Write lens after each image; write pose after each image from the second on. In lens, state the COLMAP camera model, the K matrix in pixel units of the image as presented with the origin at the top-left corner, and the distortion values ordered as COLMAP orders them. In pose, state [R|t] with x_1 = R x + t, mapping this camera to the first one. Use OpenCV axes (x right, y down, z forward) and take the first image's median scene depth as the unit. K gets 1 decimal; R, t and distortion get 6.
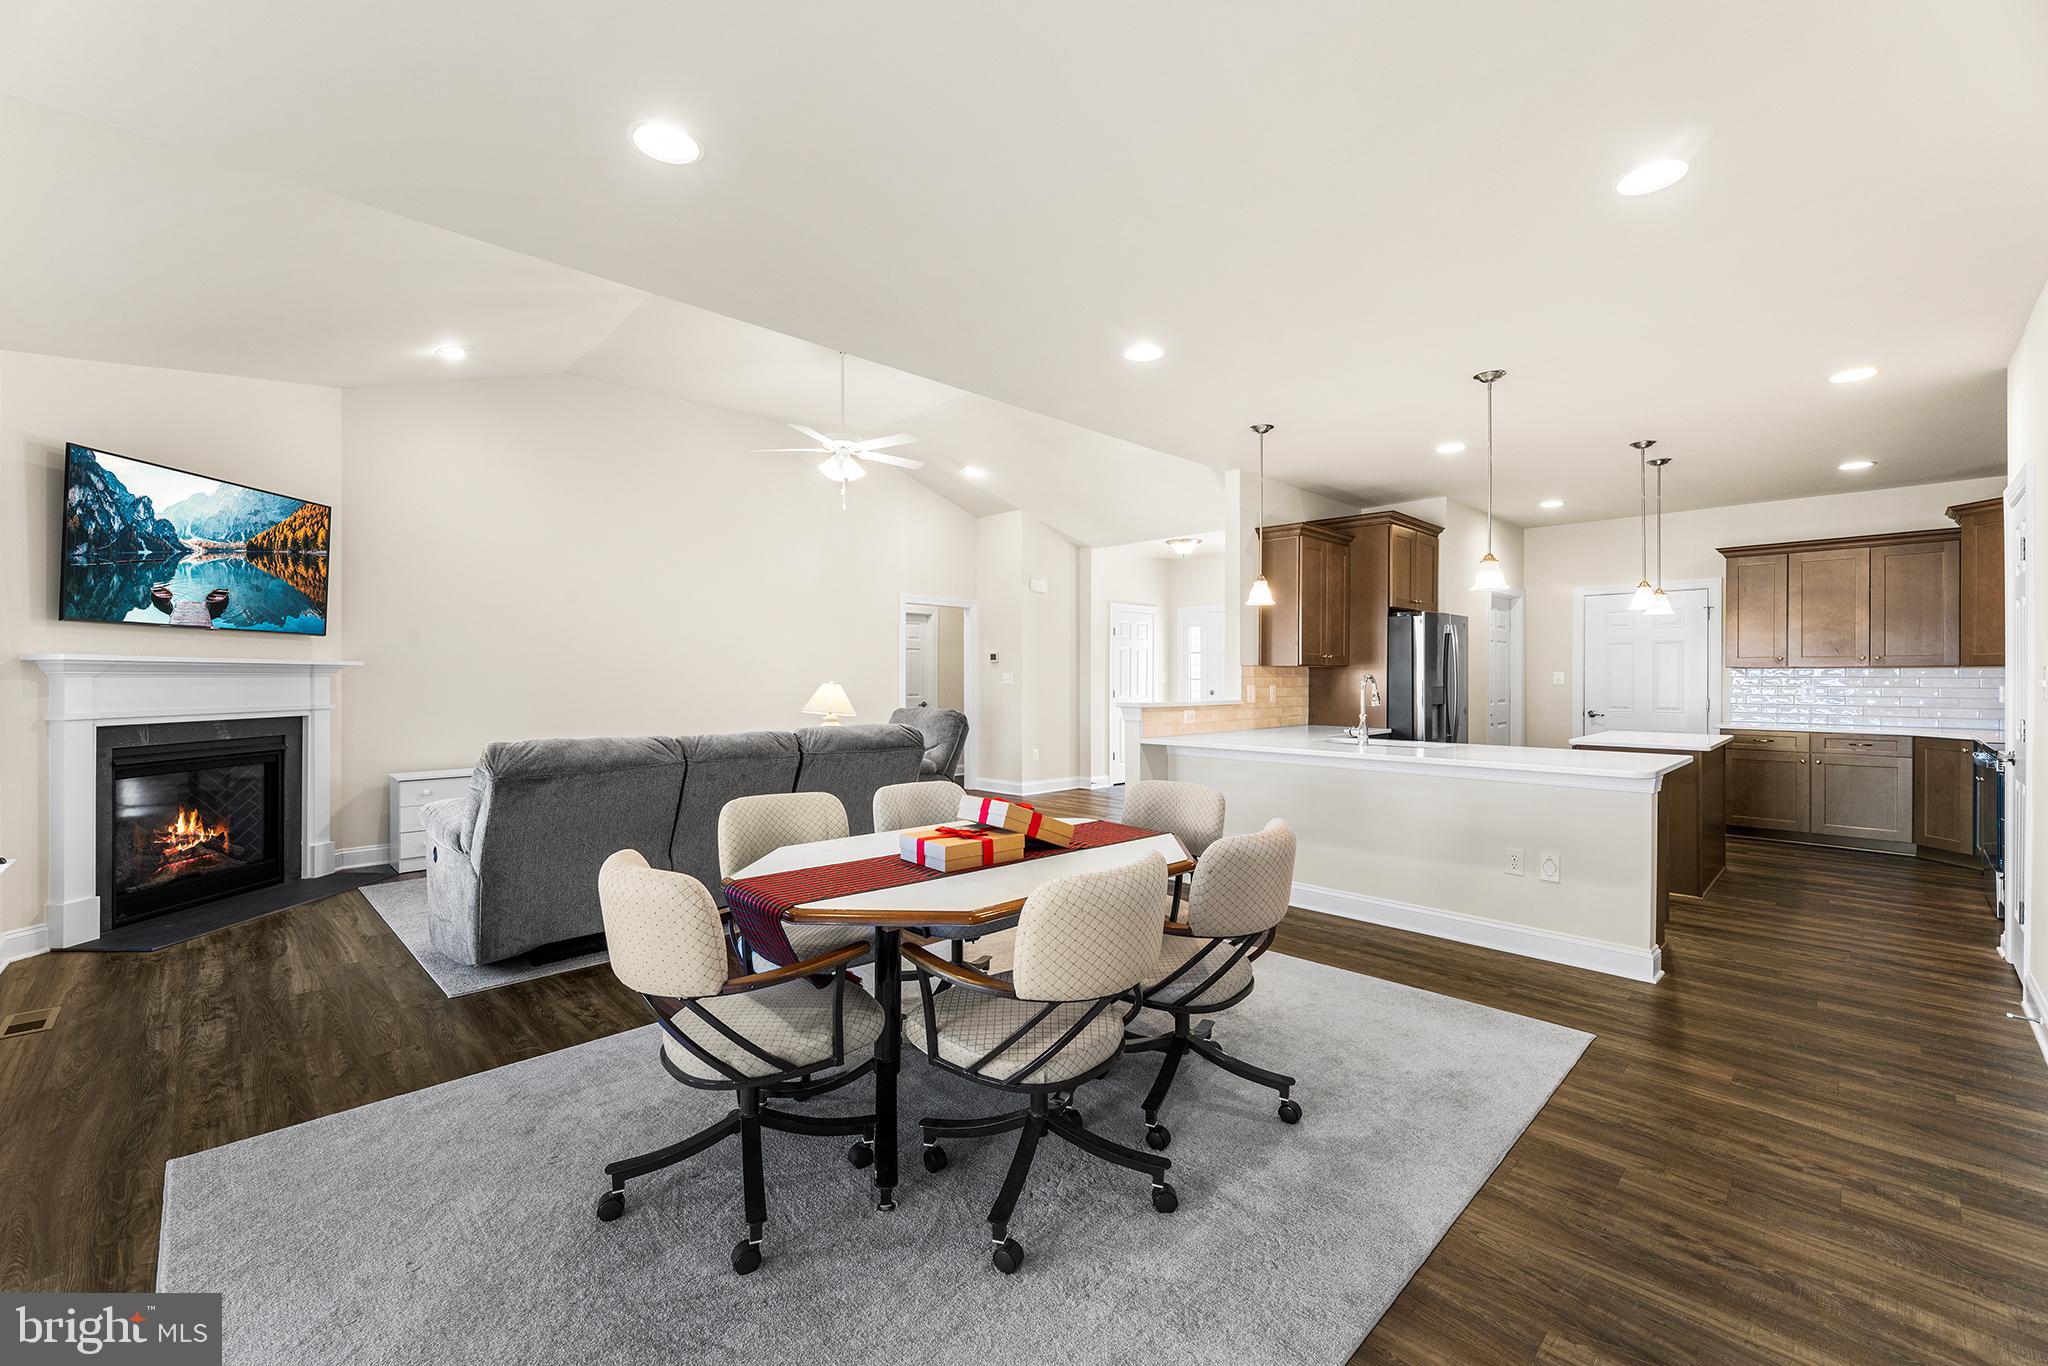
lens RADIAL K [[827.9, 0, 1021.7], [0, 827.9, 684.6], [0, 0, 1]] dist [-0.003502, 0.000125]
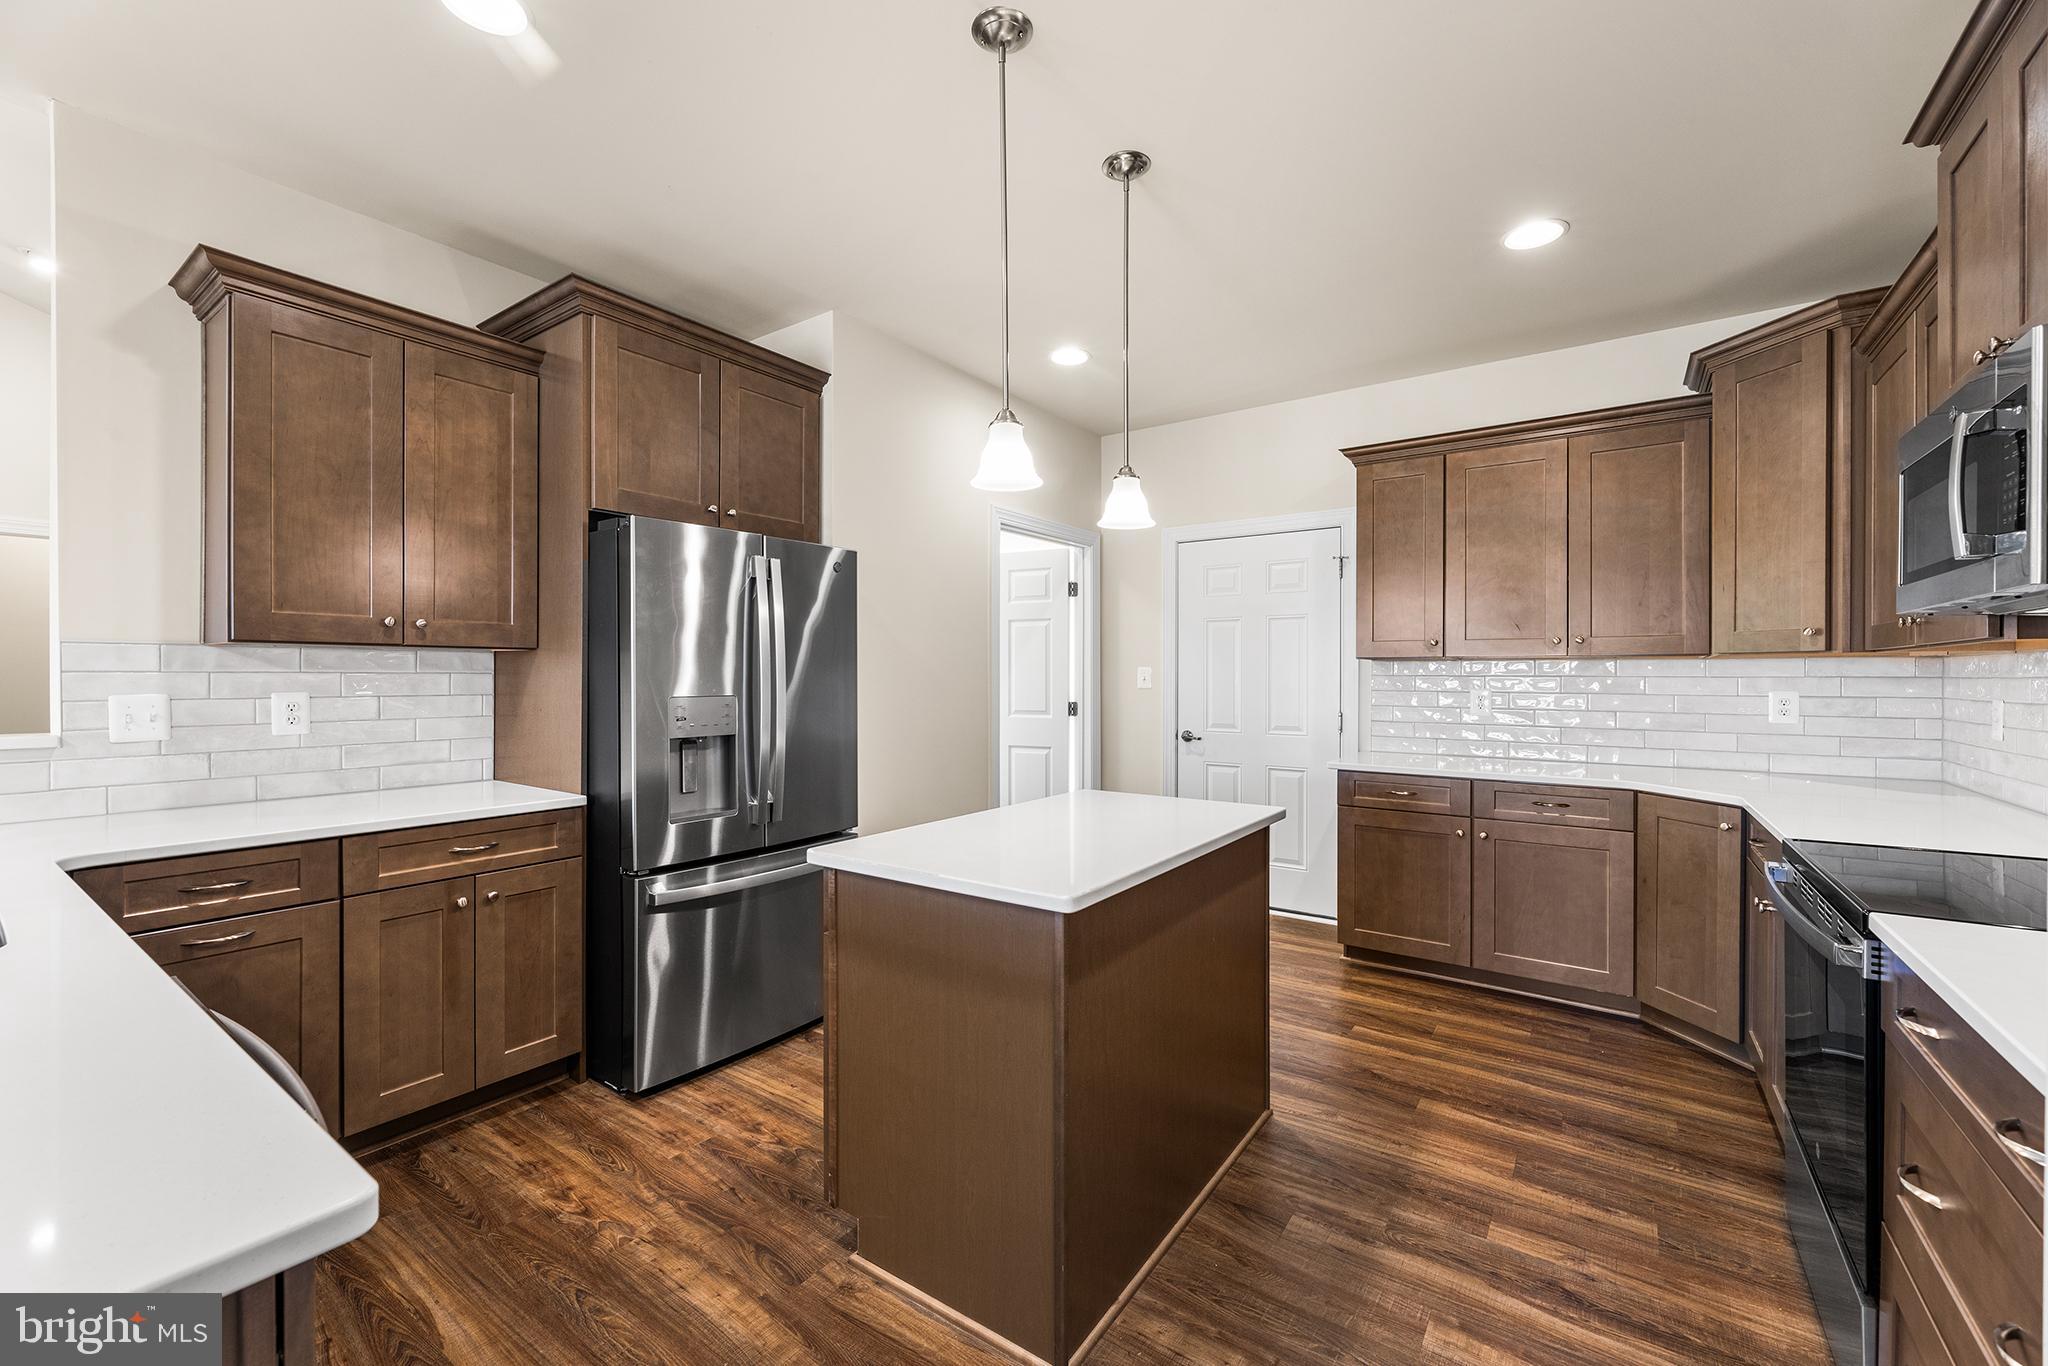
lens RADIAL K [[827.9, 0, 1027.3], [0, 827.9, 684.6], [0, 0, 1]] dist [-0.003502, 0.000125]
pose [[0.981217, -0.003630, 0.192875, 0.554302], [0.002910, 0.999988, 0.004017, -0.006671], [-0.192887, -0.003380, 0.981215, 0.516045]]
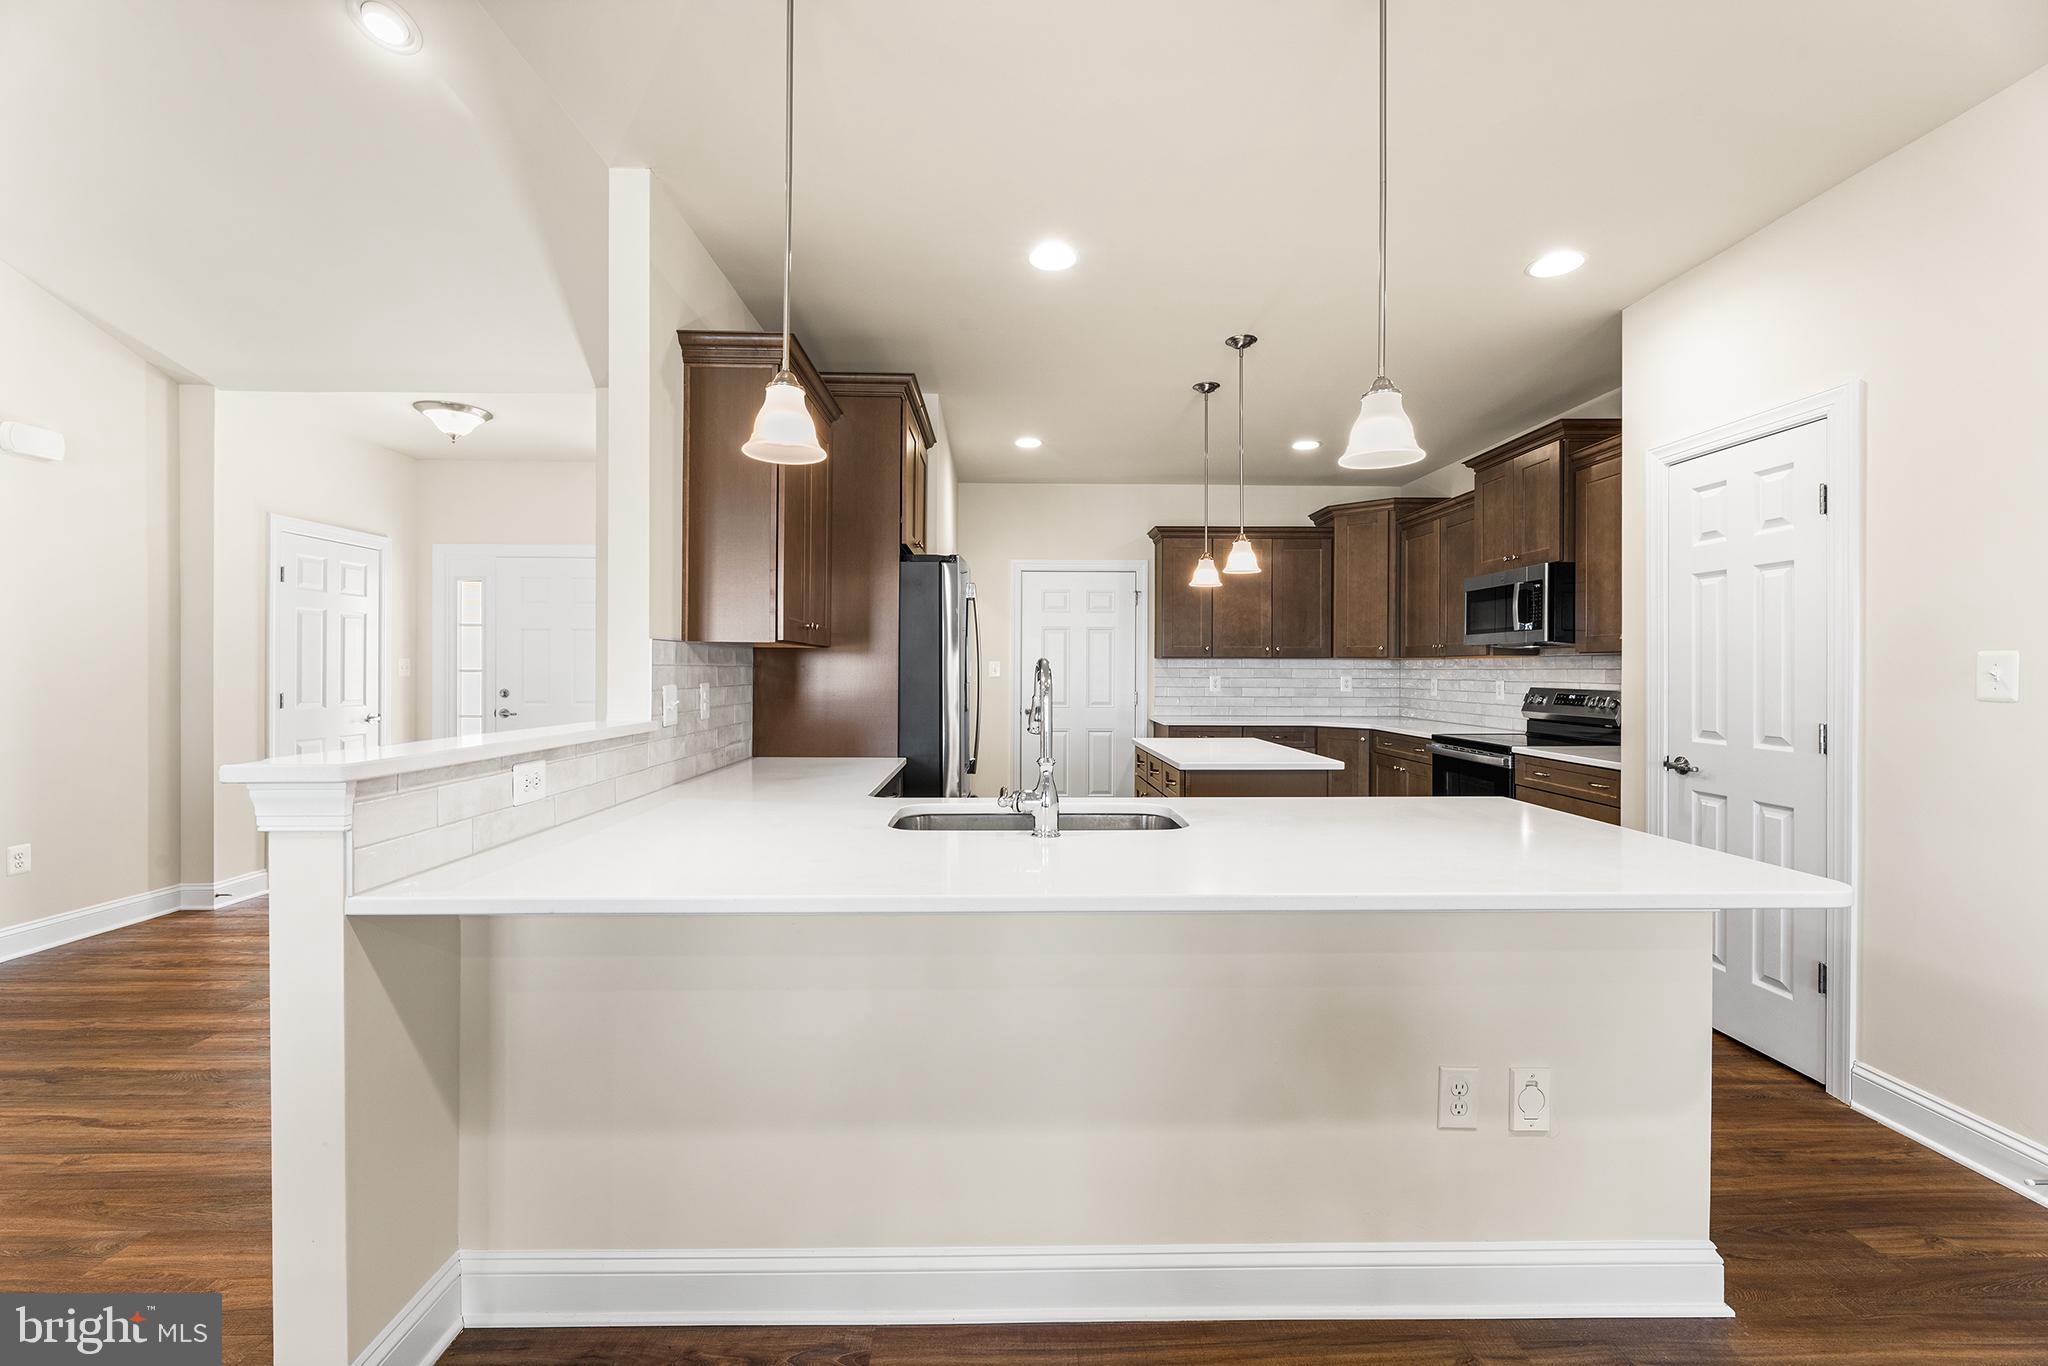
lens RADIAL K [[827.9, 0, 1019.0], [0, 827.9, 668.7], [0, 0, 1]] dist [-0.003502, 0.000125]
pose [[0.680729, 0.001679, 0.732533, 0.076865], [0.005098, 0.999962, -0.007030, -0.003216], [-0.732518, 0.008519, 0.680695, 0.521717]]
